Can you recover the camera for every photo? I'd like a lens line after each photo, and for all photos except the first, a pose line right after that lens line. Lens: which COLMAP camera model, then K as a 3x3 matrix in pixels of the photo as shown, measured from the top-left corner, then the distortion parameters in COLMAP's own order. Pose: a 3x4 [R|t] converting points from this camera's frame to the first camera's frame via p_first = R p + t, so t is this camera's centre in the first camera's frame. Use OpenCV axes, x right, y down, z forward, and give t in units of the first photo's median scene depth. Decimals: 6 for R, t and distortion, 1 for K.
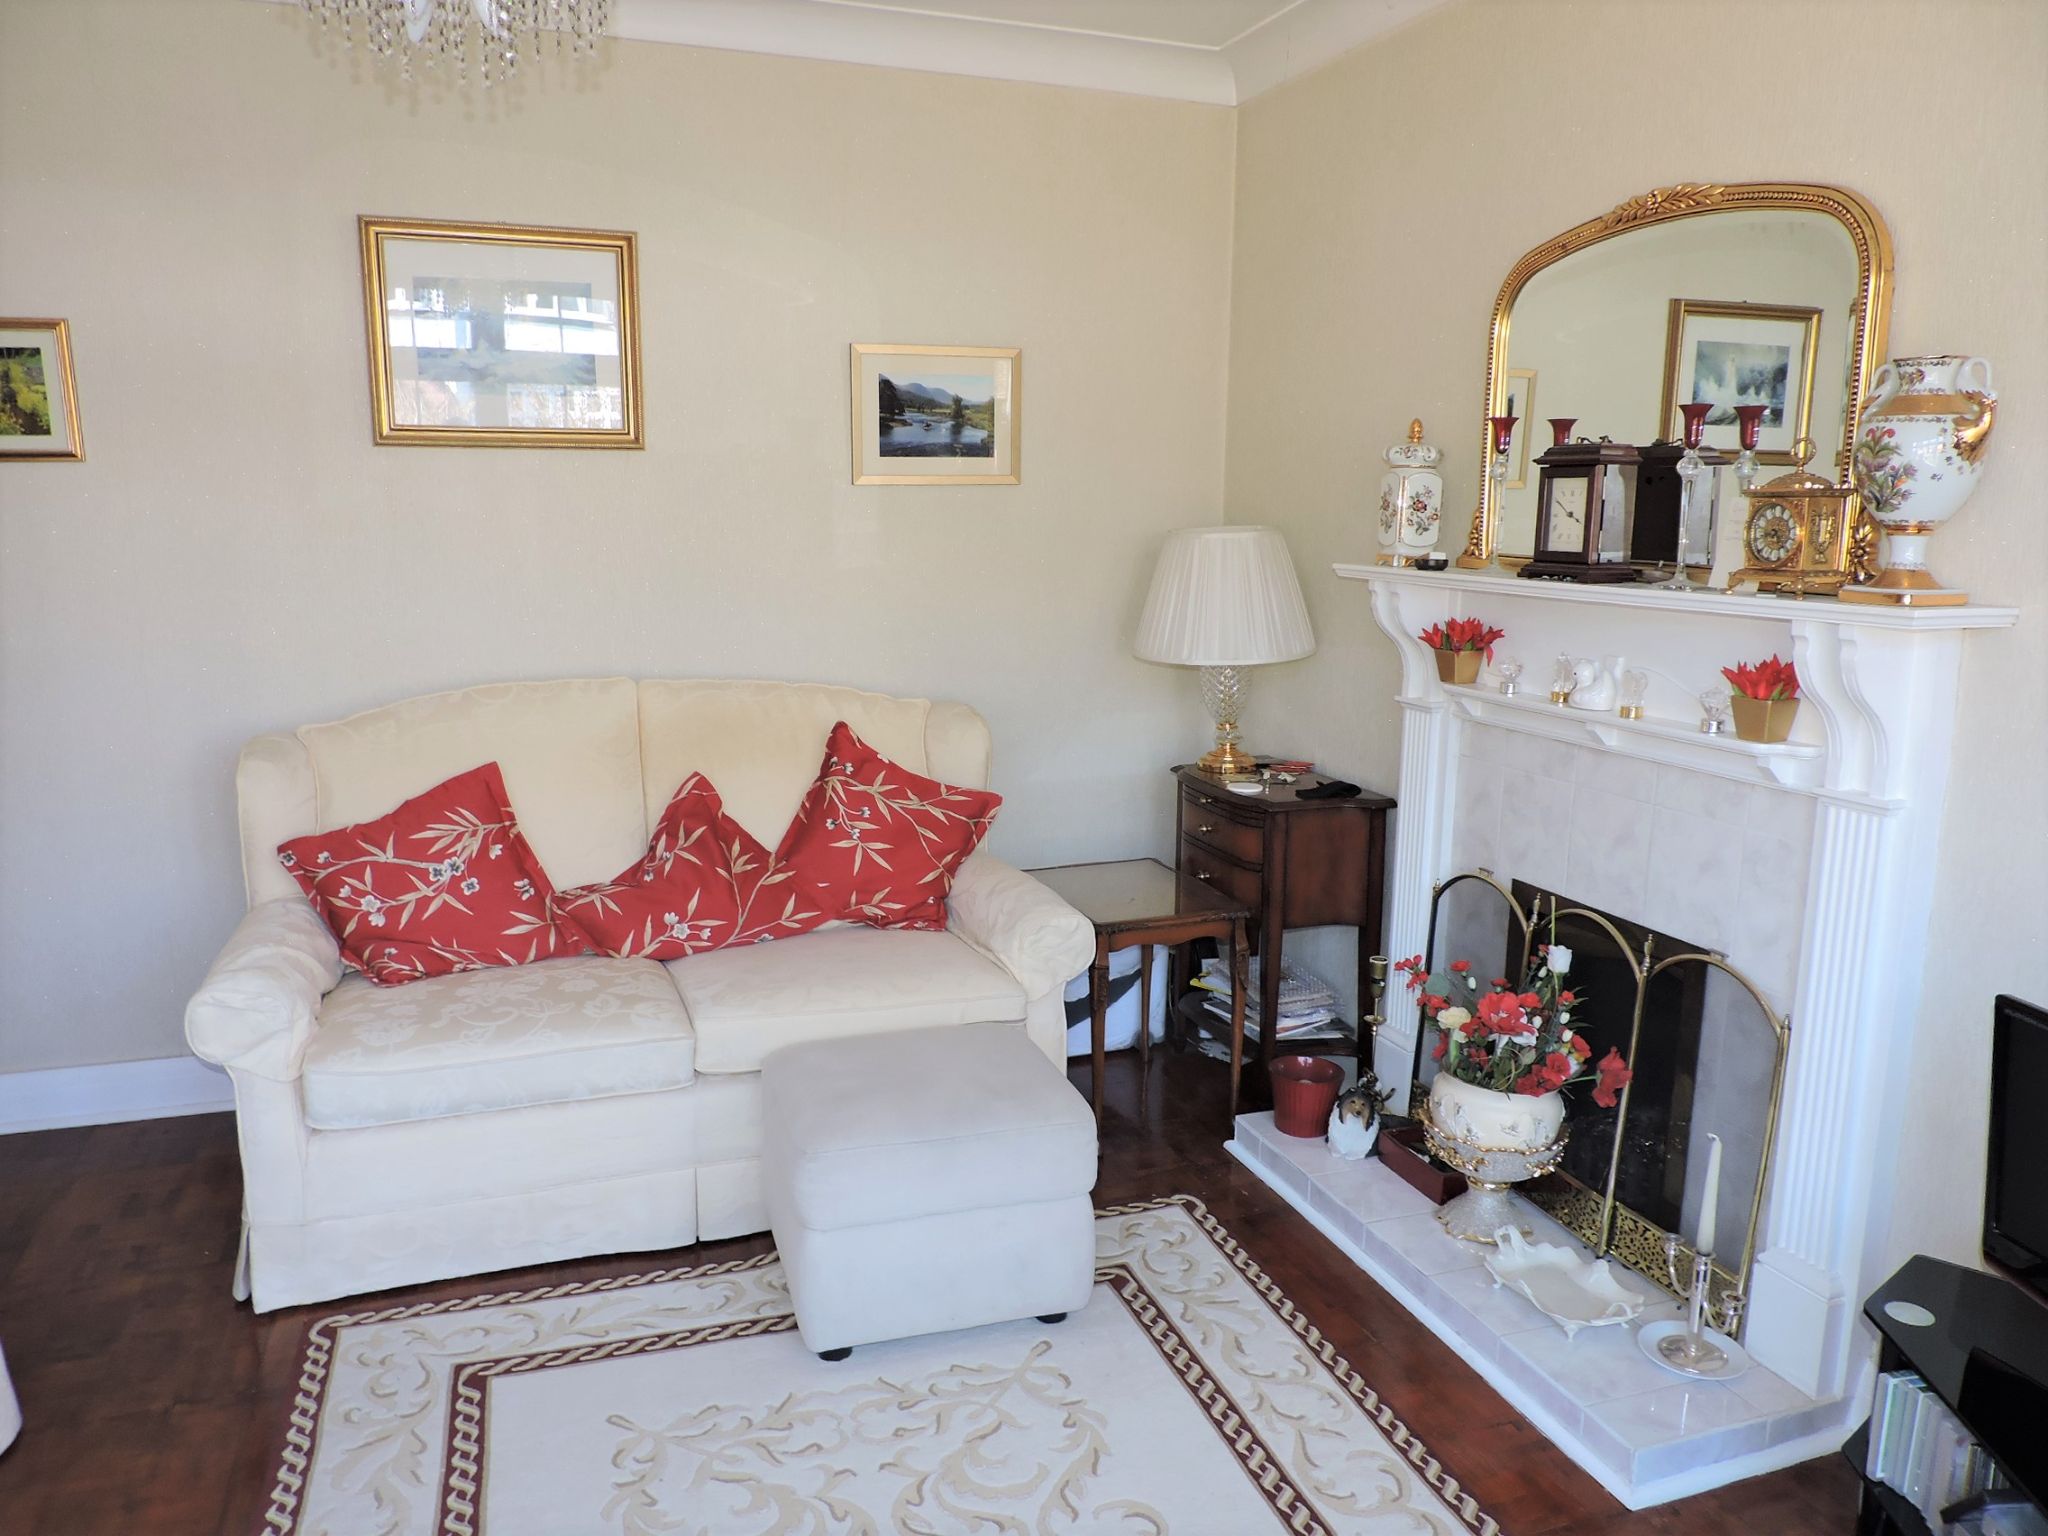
lens RADIAL K [[1481.1, 0, 1033.0], [0, 1481.1, 766.1], [0, 0, 1]] dist [-0.003944, -0.001550]
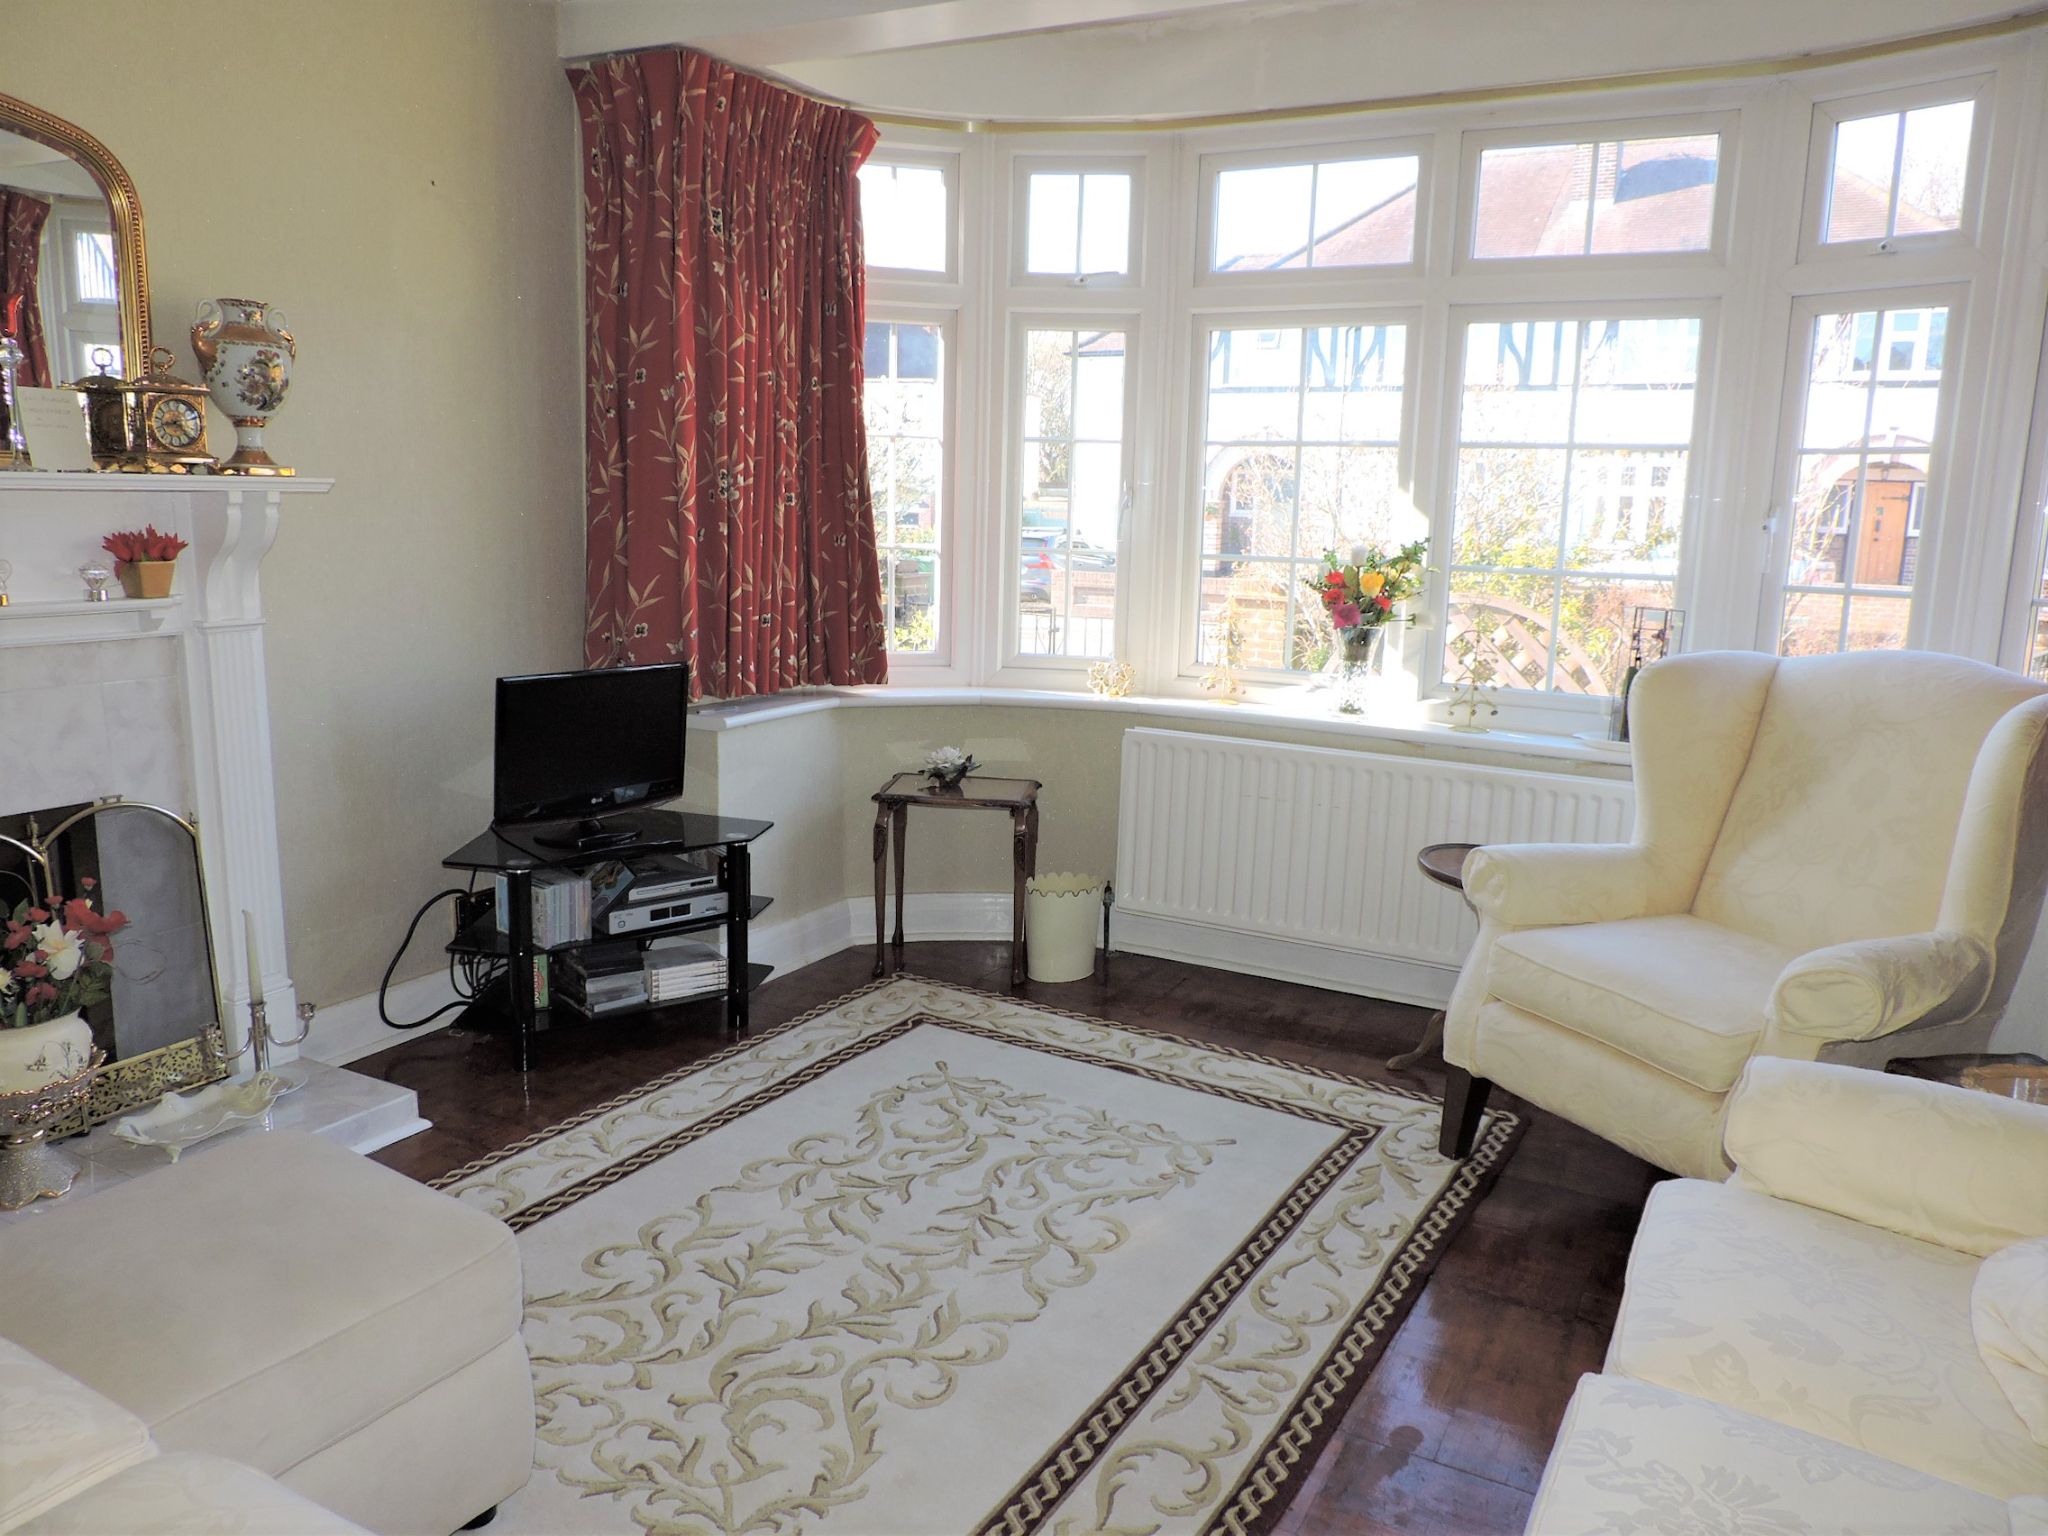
lens RADIAL K [[1481.1, 0, 1027.5], [0, 1481.1, 776.3], [0, 0, 1]] dist [-0.003944, -0.001550]
pose [[-0.670715, -0.145762, 0.727251, -0.876204], [0.105096, 0.951931, 0.287721, -0.149502], [-0.734231, 0.269410, -0.623155, 1.264119]]
